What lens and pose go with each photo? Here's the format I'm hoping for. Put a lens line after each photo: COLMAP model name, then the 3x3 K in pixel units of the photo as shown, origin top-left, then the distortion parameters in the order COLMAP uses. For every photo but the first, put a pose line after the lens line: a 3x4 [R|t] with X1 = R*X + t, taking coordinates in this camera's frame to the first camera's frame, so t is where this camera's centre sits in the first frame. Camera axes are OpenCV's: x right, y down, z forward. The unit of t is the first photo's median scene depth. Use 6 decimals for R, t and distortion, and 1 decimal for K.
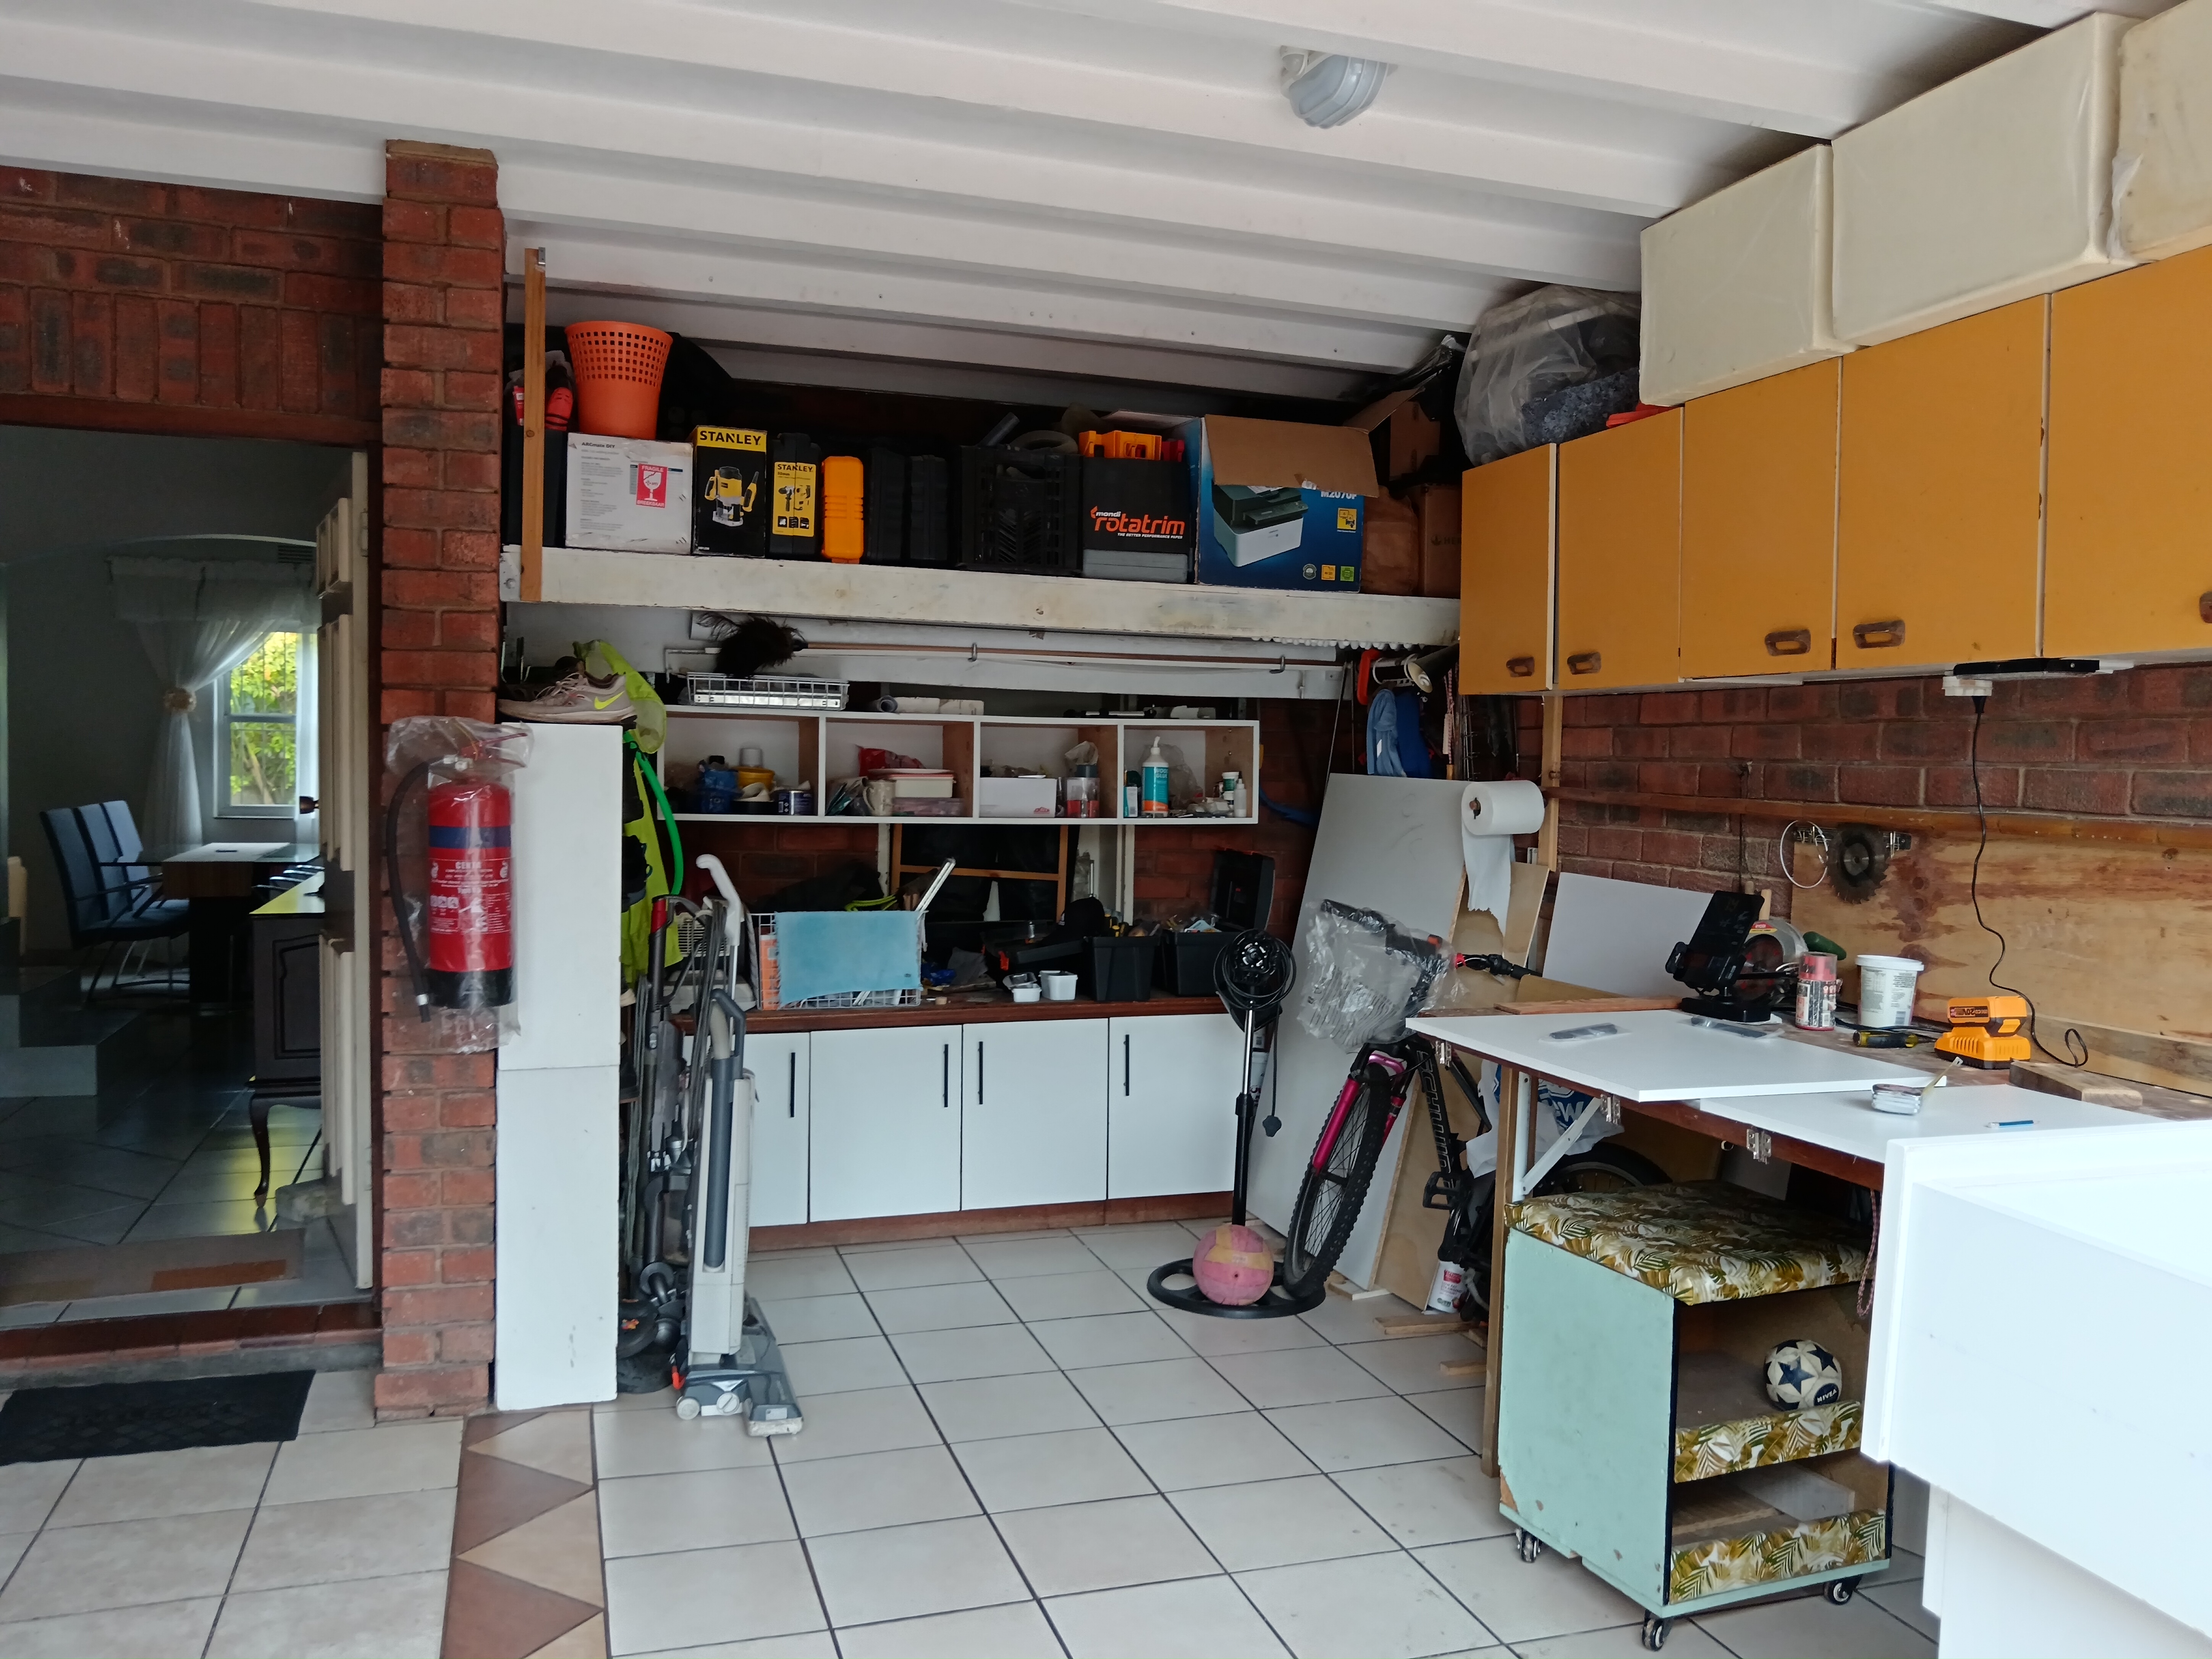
lens RADIAL K [[1722.0, 0, 1110.1], [0, 1722.0, 865.8], [0, 0, 1]] dist [-0.008848, 0.011482]
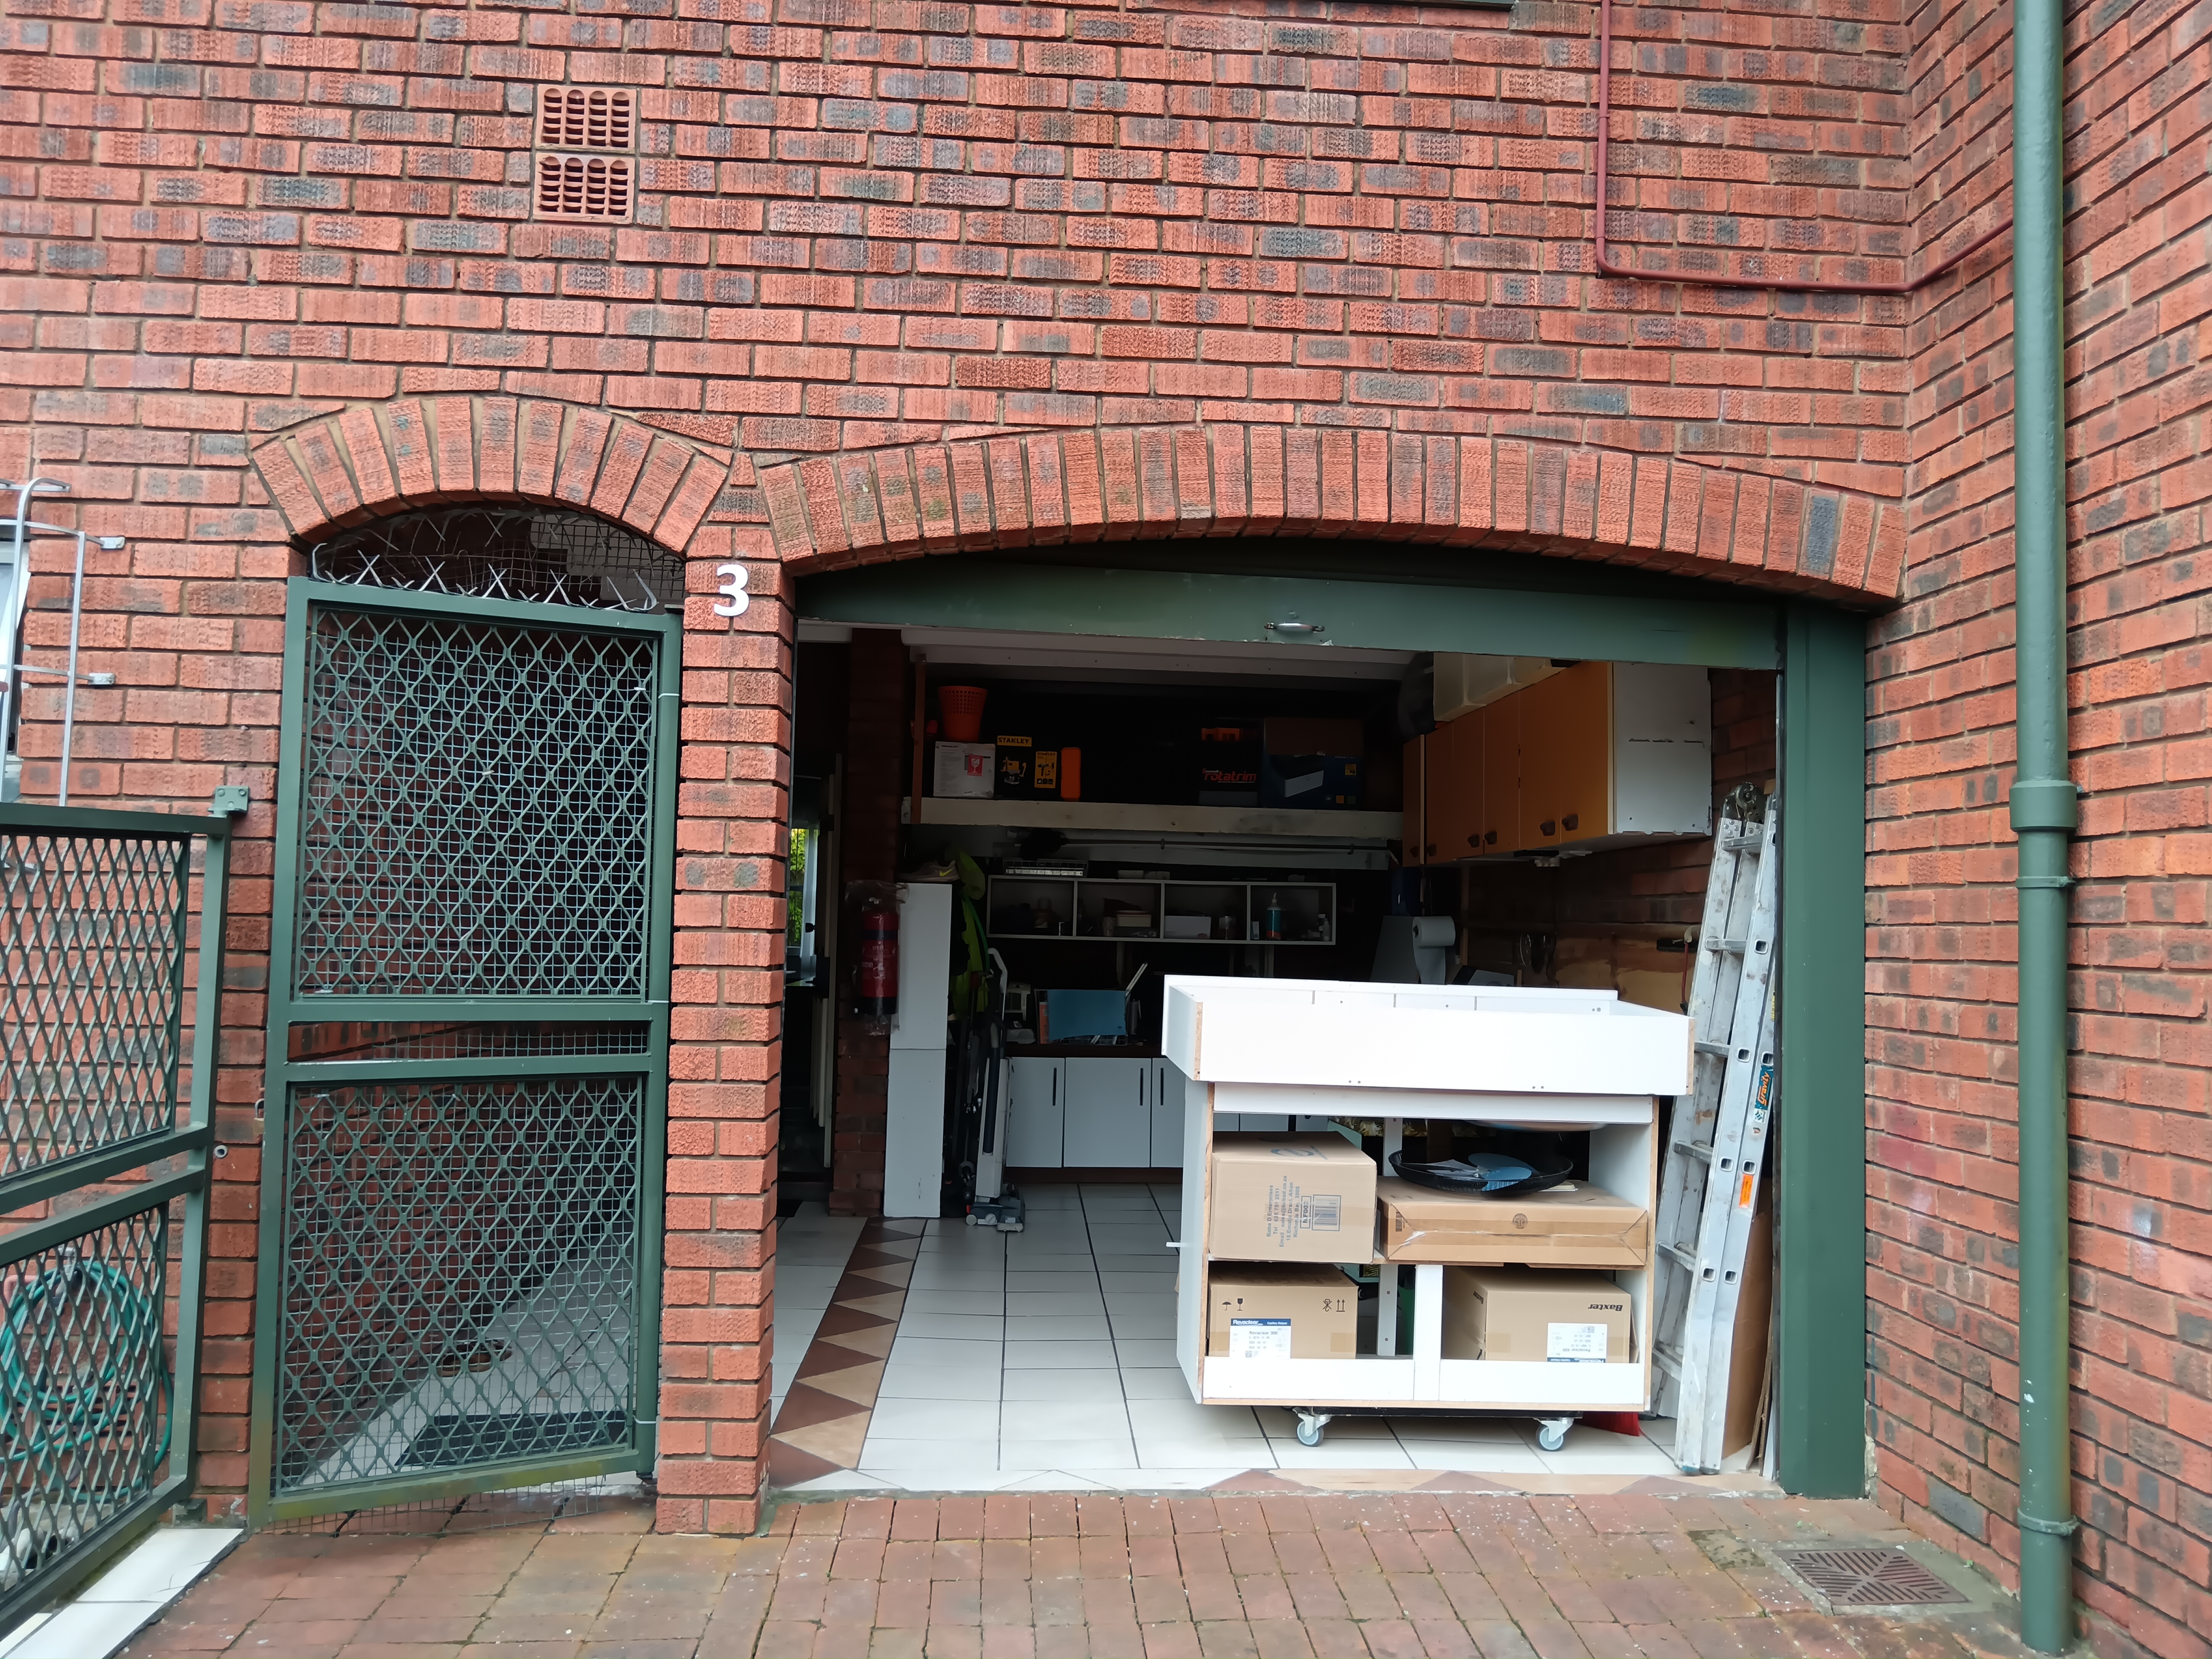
lens RADIAL K [[1722.0, 0, 1110.0], [0, 1722.0, 828.7], [0, 0, 1]] dist [-0.008848, 0.011482]
pose [[0.965878, -0.011137, -0.258759, 0.371630], [-0.020892, 0.992469, -0.120701, 0.084349], [0.258154, 0.121988, 0.958371, -0.804304]]
